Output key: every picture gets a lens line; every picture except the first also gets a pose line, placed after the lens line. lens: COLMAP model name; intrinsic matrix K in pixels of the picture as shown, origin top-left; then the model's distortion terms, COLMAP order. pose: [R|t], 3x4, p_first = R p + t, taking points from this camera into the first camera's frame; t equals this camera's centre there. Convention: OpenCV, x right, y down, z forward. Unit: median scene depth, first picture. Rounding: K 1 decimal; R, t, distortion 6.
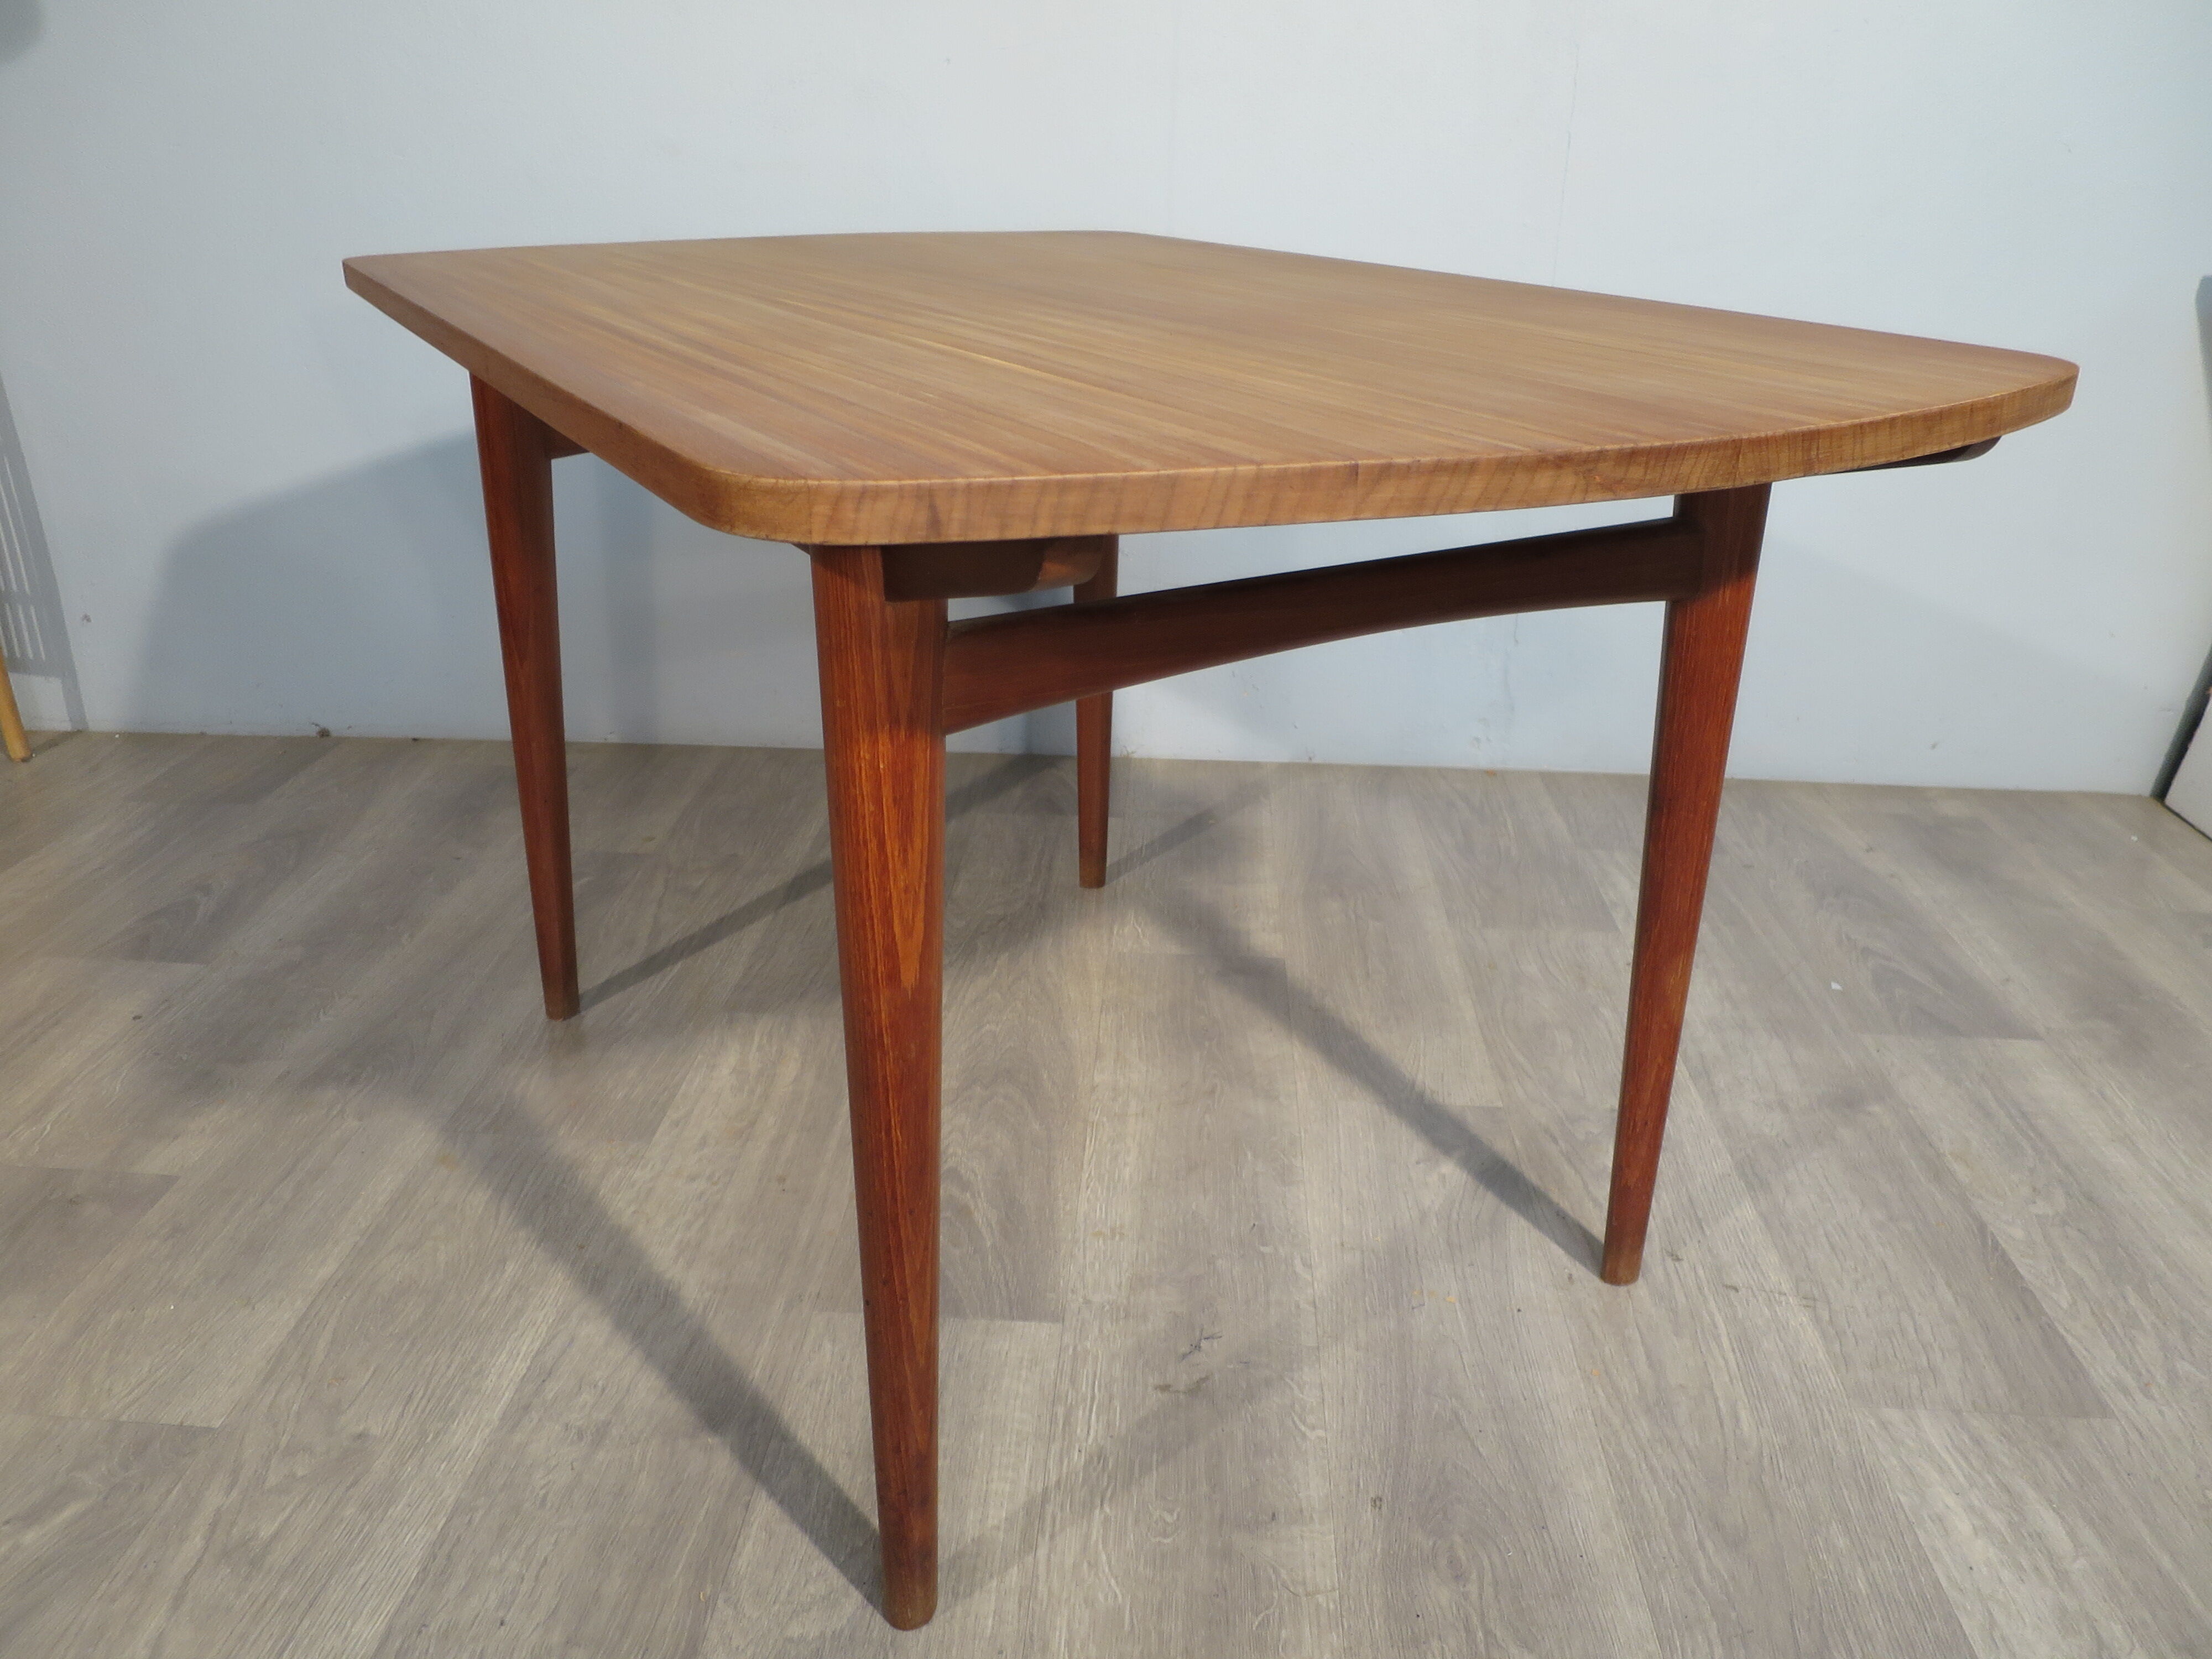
lens RADIAL K [[1601.8, 0, 1103.7], [0, 1601.8, 825.2], [0, 0, 1]] dist [-0.045314, 0.008508]
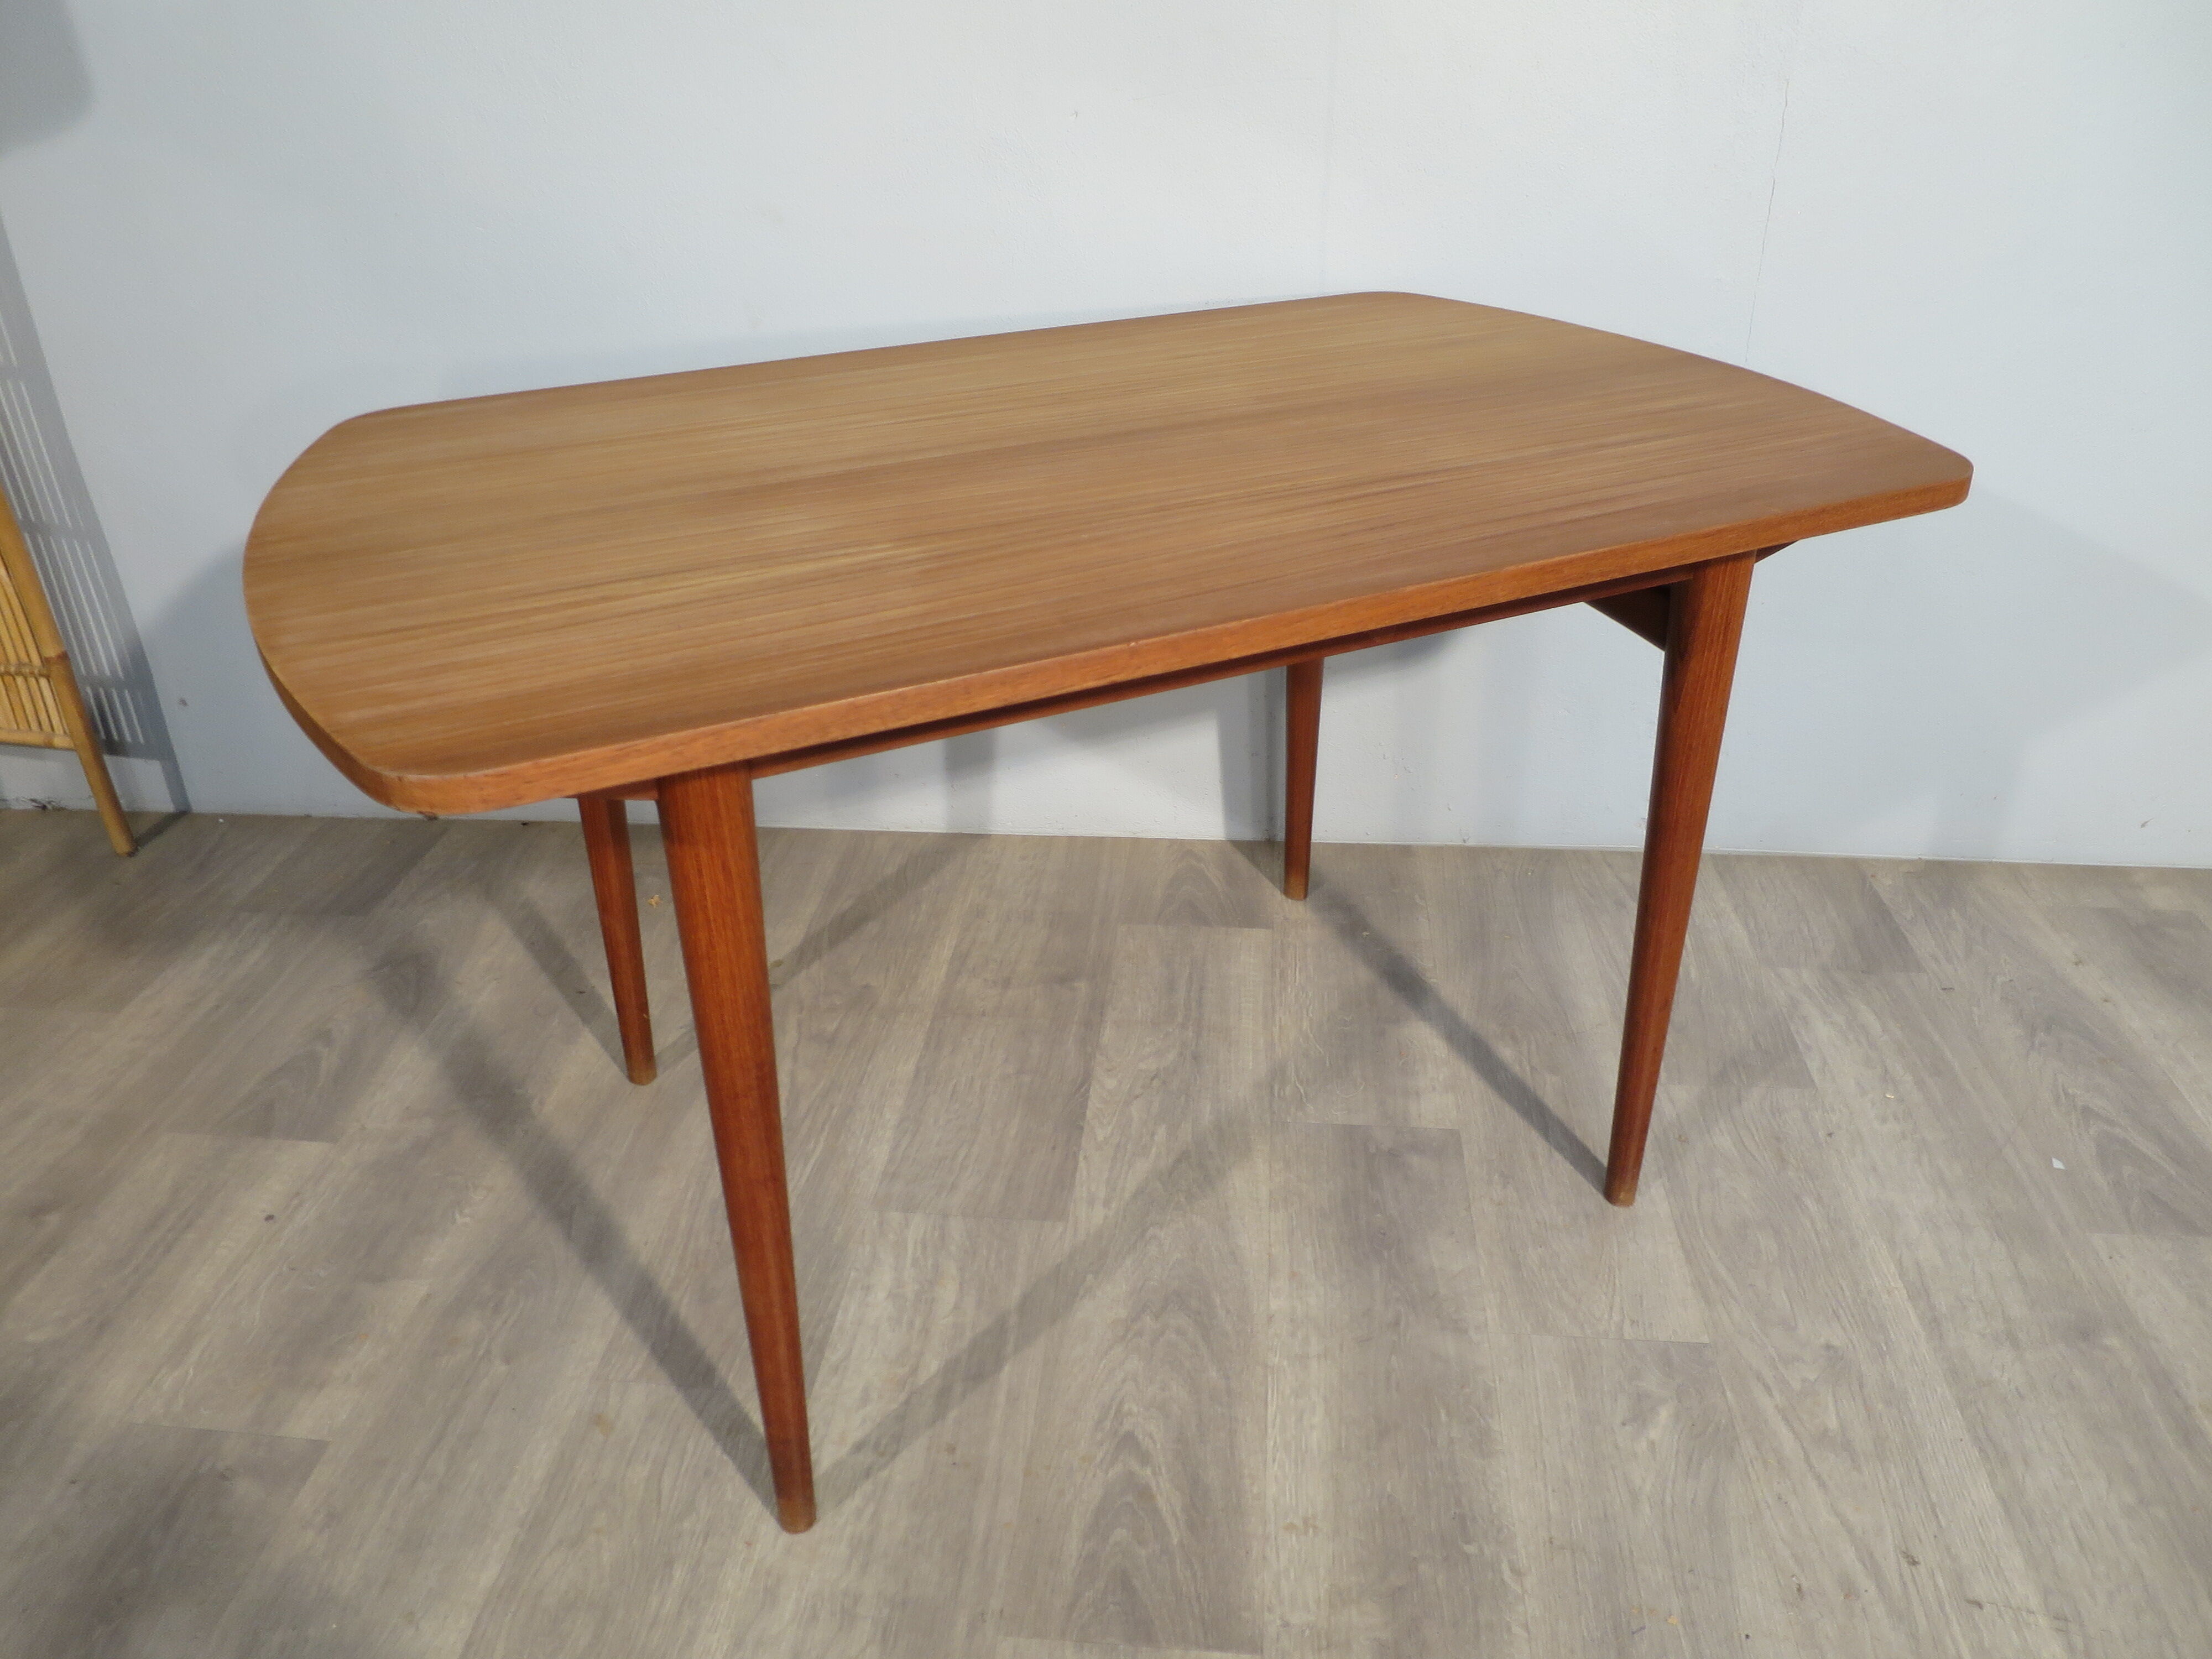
lens RADIAL K [[1601.8, 0, 1110.2], [0, 1601.8, 822.8], [0, 0, 1]] dist [-0.045314, 0.008508]
pose [[0.998927, -0.008712, -0.045477, -0.059584], [0.012890, 0.995640, 0.092390, -0.231706], [0.044474, -0.092877, 0.994684, 0.093950]]
